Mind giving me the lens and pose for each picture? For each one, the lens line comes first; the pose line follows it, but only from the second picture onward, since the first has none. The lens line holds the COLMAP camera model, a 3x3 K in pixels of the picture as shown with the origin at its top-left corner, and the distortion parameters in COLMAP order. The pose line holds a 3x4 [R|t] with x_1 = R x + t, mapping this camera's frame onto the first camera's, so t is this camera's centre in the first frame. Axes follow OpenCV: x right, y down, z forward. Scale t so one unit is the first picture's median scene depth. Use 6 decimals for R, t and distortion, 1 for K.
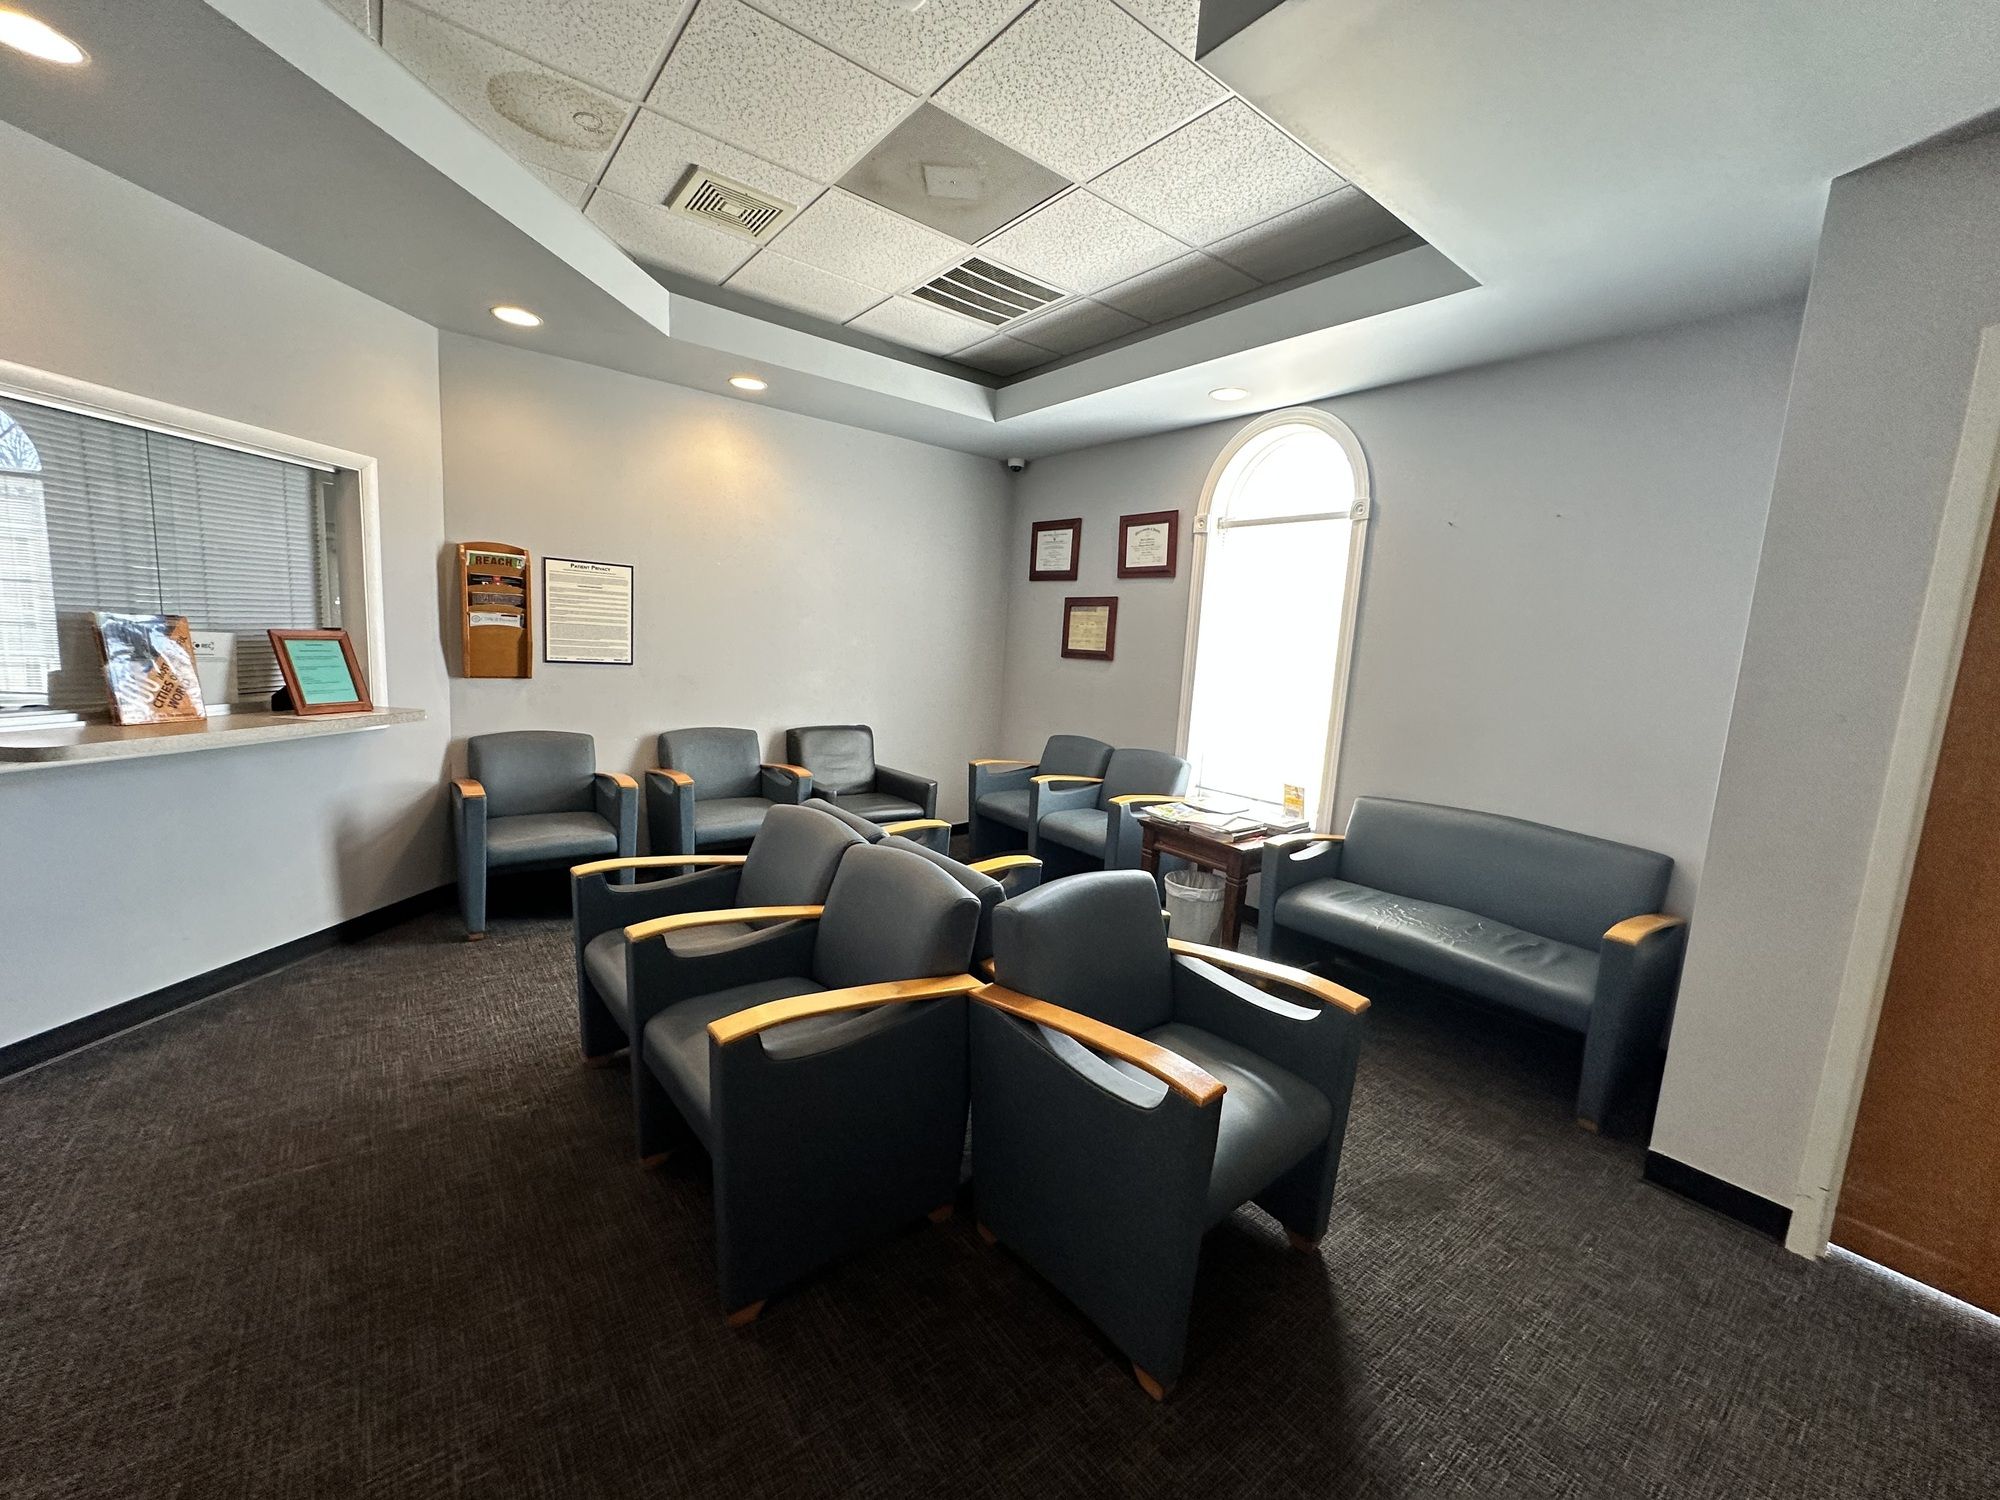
lens RADIAL K [[797.5, 0, 1000.0], [0, 797.5, 750.0], [0, 0, 1]] dist [0.000247, -0.000175]
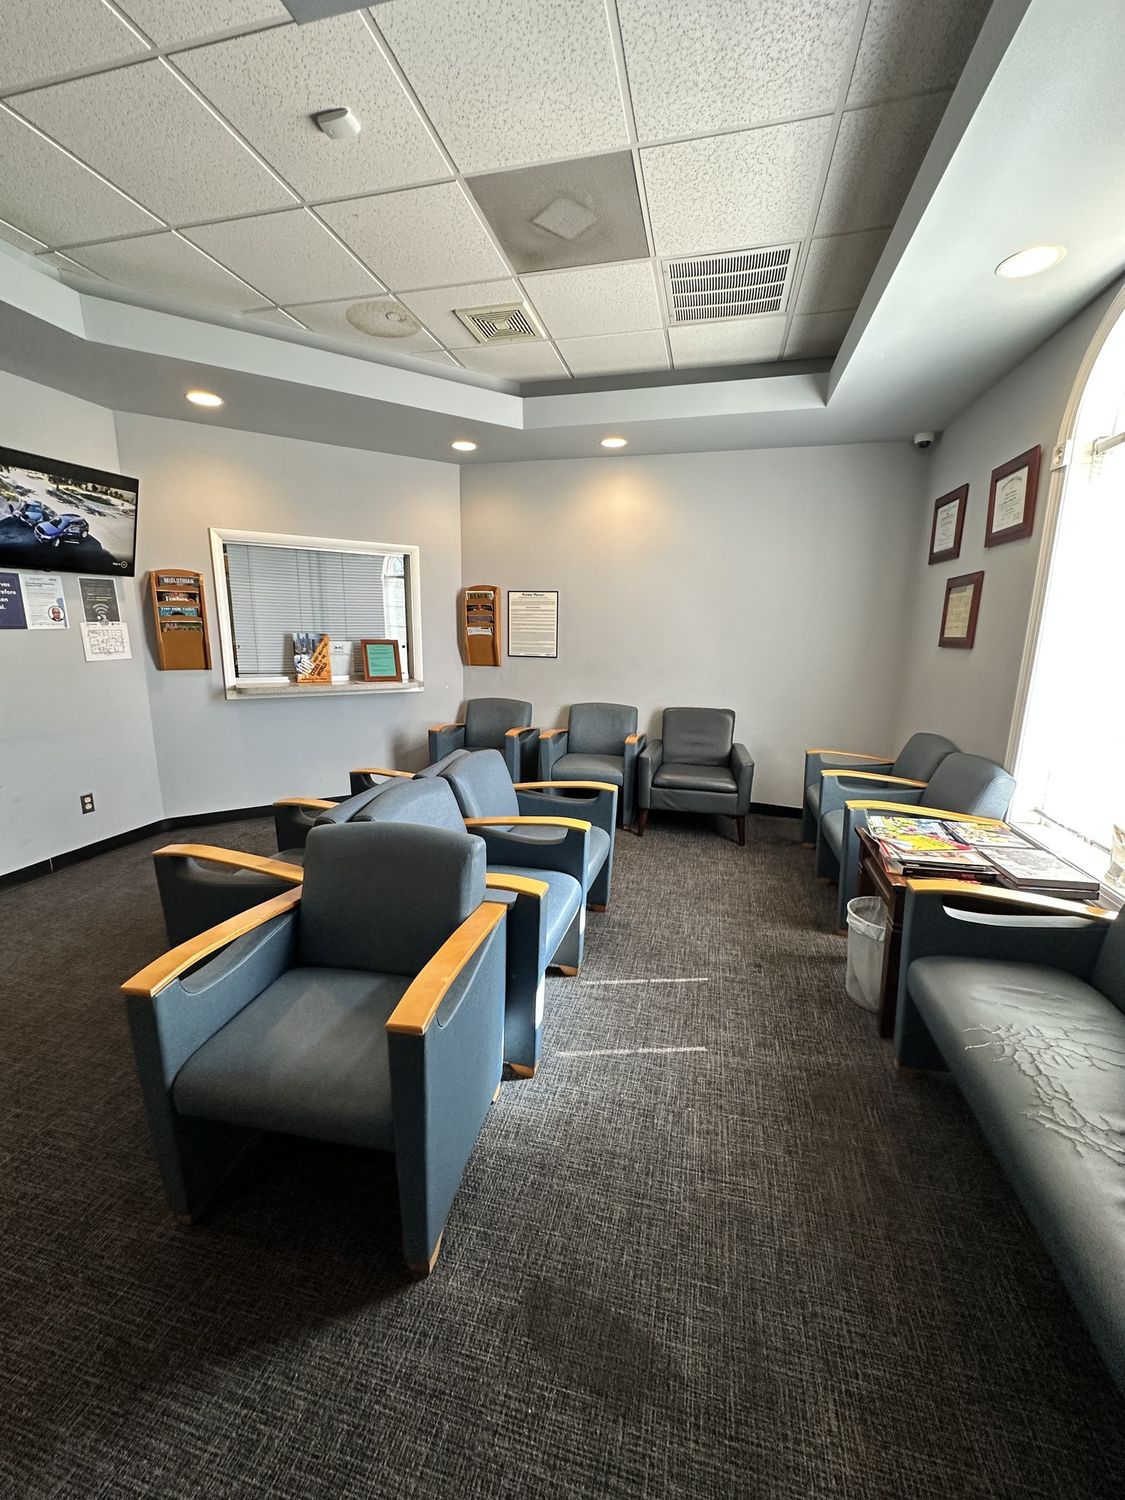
lens RADIAL K [[598.1, 0, 562.5], [0, 598.1, 750.0], [0, 0, 1]] dist [0.000247, -0.000175]
pose [[0.614373, 0.108273, -0.781551, 0.503716], [-0.087101, 0.993793, 0.069206, -0.015312], [0.784193, 0.025556, 0.619990, 0.359280]]
